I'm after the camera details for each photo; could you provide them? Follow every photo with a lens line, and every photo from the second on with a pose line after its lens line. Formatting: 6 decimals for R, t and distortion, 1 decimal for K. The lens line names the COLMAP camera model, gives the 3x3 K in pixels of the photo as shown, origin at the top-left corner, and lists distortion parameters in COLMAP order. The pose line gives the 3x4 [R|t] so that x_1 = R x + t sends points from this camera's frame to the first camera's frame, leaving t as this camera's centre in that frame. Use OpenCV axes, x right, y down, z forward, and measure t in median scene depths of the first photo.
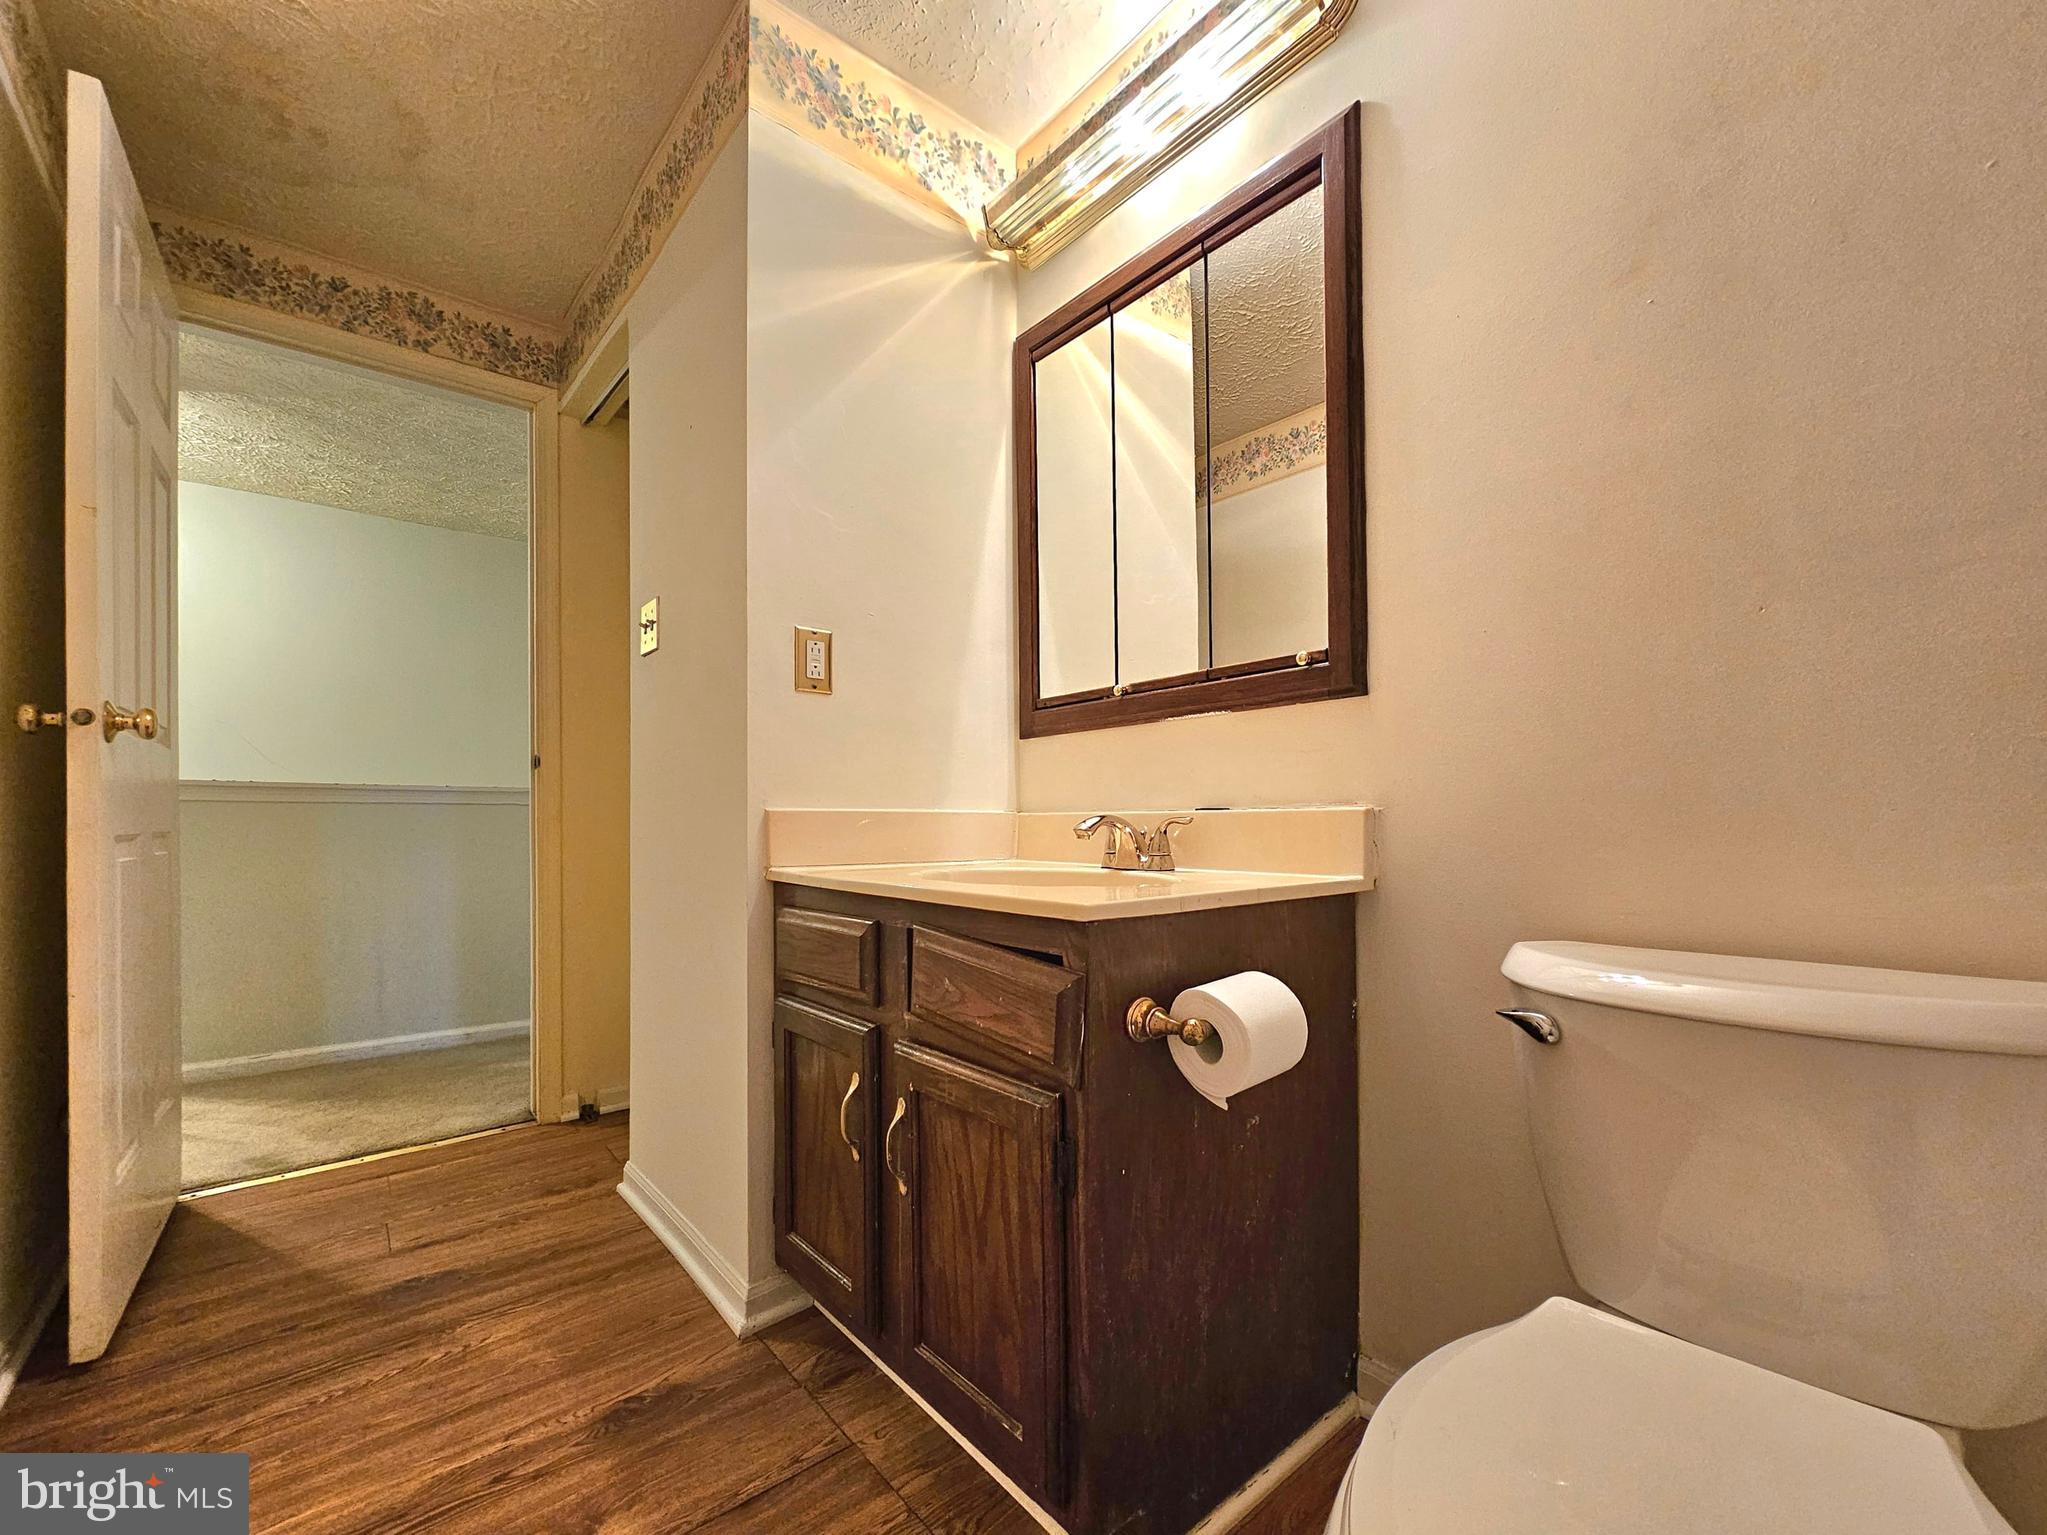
lens RADIAL K [[821.2, 0, 1001.5], [0, 821.2, 822.0], [0, 0, 1]] dist [0.005758, 0.000715]
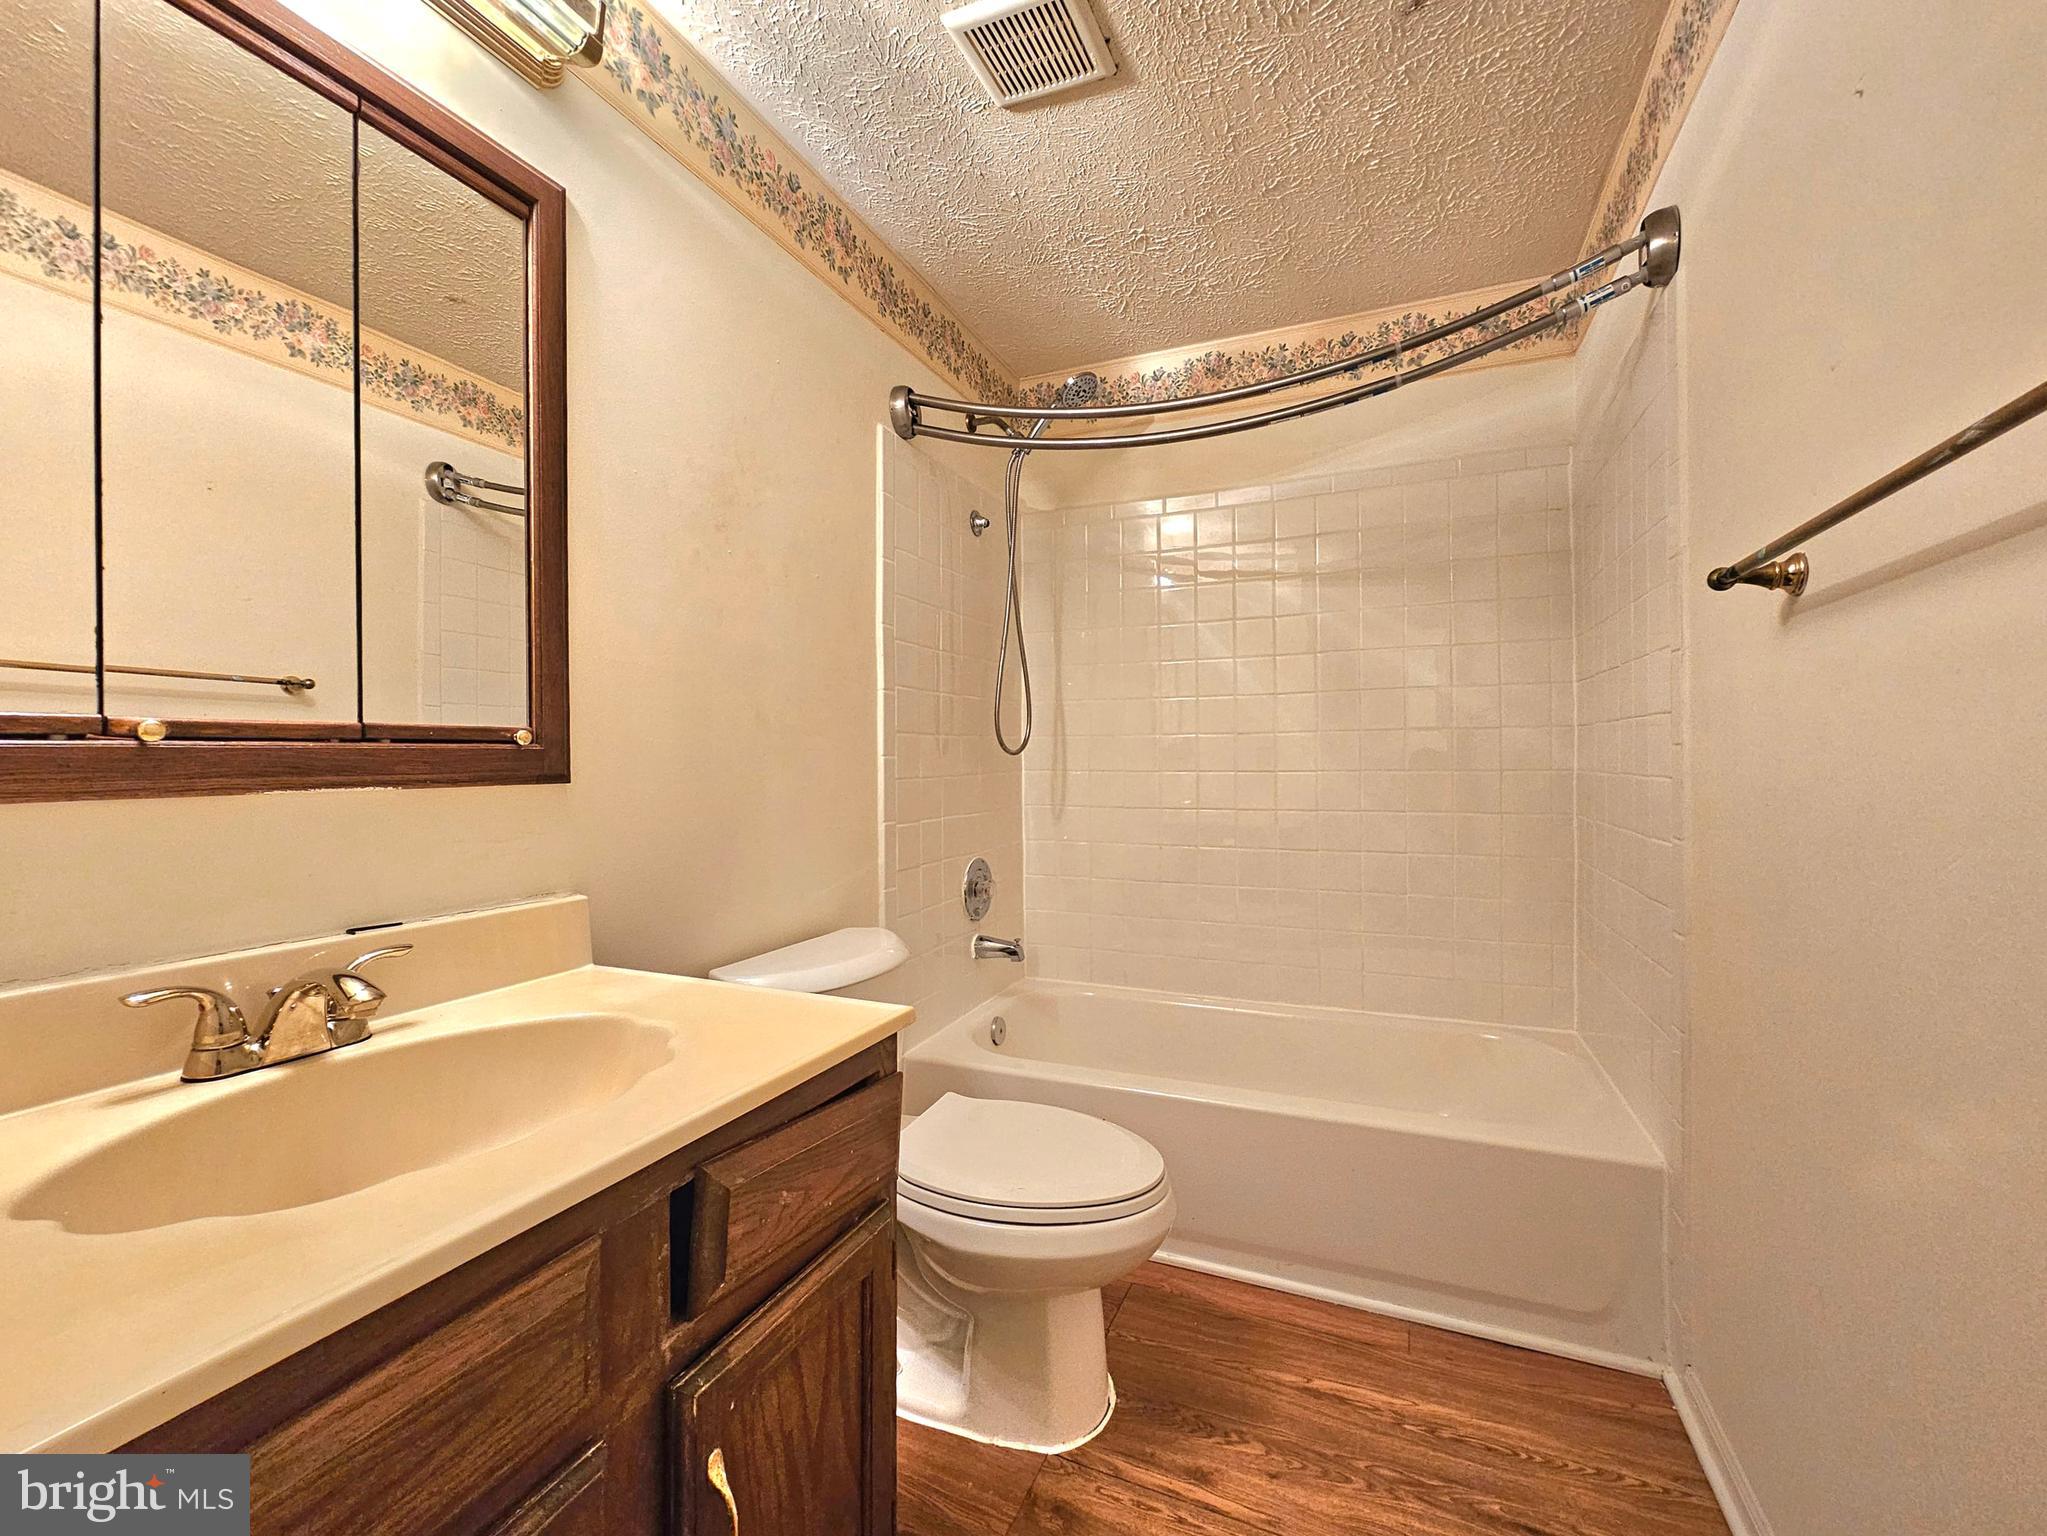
lens RADIAL K [[807.2, 0, 1061.1], [0, 807.2, 765.6], [0, 0, 1]] dist [0.003772, 0.000168]
pose [[-0.457652, 0.010405, 0.889071, -0.775221], [0.008764, 0.999936, -0.007191, -0.178923], [-0.889088, 0.004500, -0.457713, 1.004473]]
